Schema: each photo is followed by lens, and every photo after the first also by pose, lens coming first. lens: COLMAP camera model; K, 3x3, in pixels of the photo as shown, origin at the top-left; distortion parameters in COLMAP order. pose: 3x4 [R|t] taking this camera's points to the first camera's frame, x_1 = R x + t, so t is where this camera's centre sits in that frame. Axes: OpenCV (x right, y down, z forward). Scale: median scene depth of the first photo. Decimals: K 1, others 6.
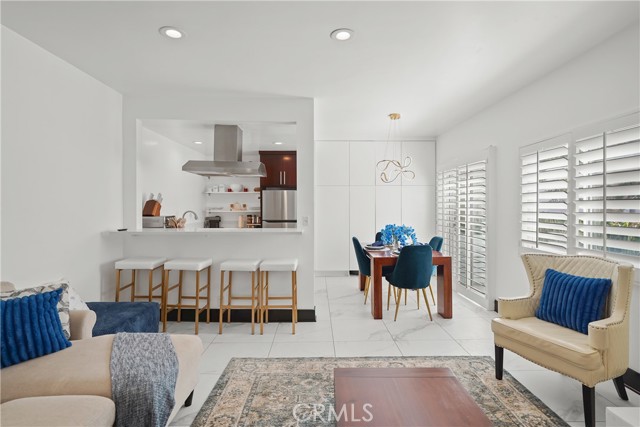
lens RADIAL K [[315.0, 0, 320.0], [0, 315.0, 204.9], [0, 0, 1]] dist [0.003357, 0.000518]
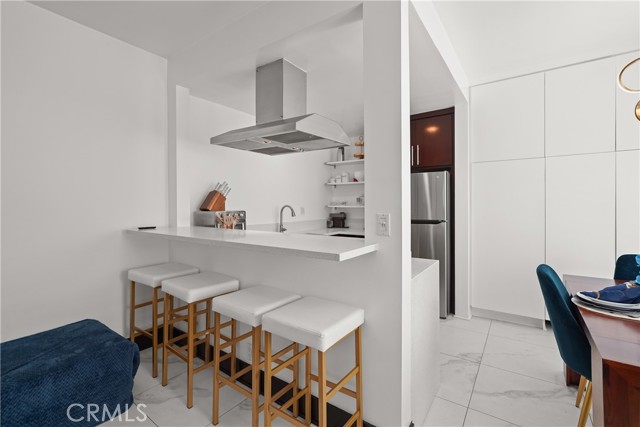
lens RADIAL K [[284.6, 0, 321.9], [0, 284.6, 206.3], [0, 0, 1]] dist [0.000919, -0.000054]
pose [[0.808497, 0.000311, -0.588500, 0.113282], [0.006769, 0.999929, 0.009829, 0.020128], [0.588461, -0.011930, 0.808437, 0.624961]]
